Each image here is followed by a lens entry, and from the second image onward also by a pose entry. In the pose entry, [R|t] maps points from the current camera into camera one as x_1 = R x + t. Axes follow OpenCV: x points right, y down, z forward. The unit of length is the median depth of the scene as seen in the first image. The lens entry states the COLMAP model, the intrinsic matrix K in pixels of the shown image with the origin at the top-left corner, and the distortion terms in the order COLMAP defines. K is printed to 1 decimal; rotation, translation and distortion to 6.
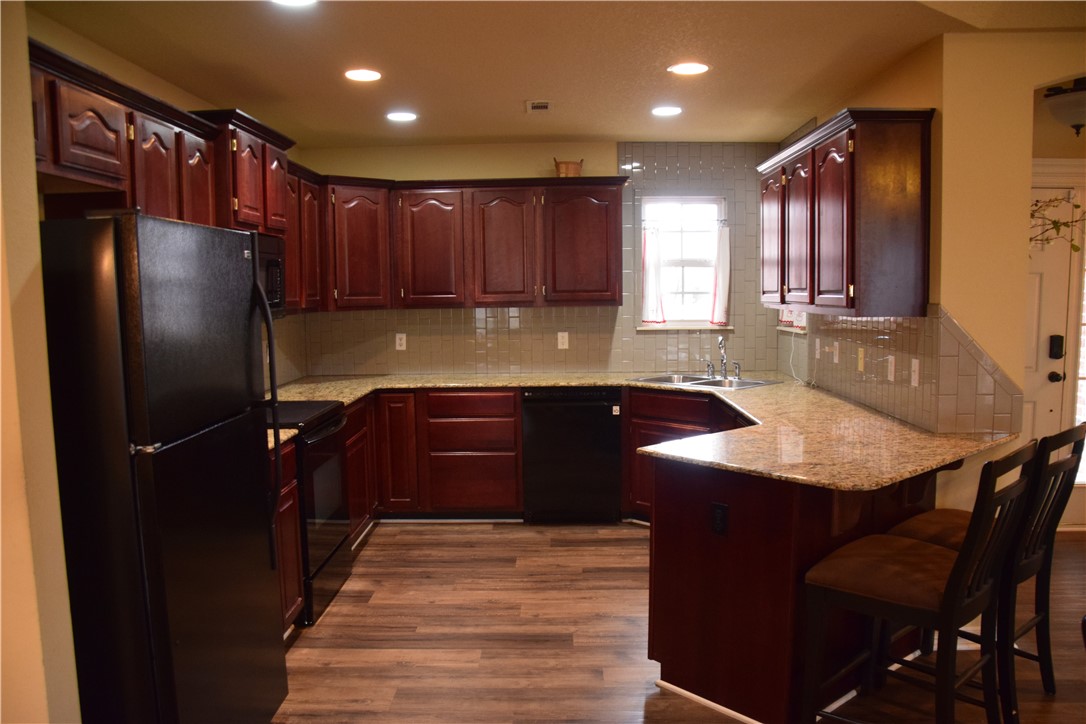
lens RADIAL K [[858.9, 0, 539.9], [0, 858.9, 377.5], [0, 0, 1]] dist [-0.180280, 0.141292]
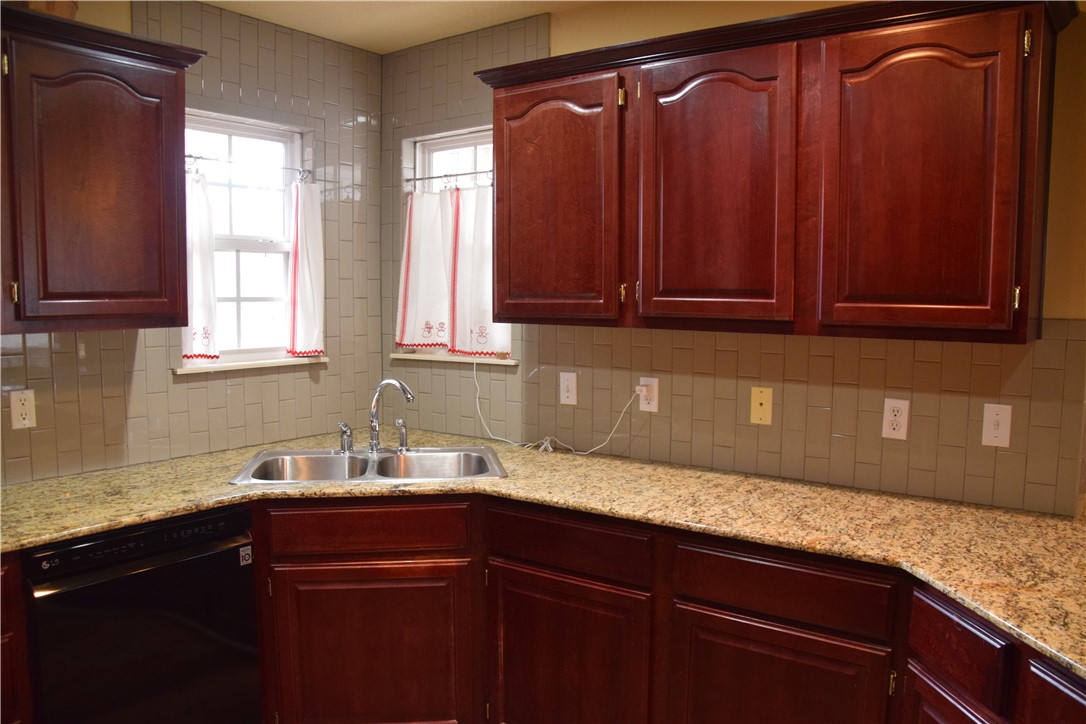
lens RADIAL K [[858.9, 0, 539.9], [0, 858.9, 377.5], [0, 0, 1]] dist [-0.180280, 0.141292]
pose [[0.572190, -0.064630, 0.817570, -0.162107], [0.076847, 0.996729, 0.025011, -0.049815], [-0.816513, 0.048517, 0.575285, 0.551864]]
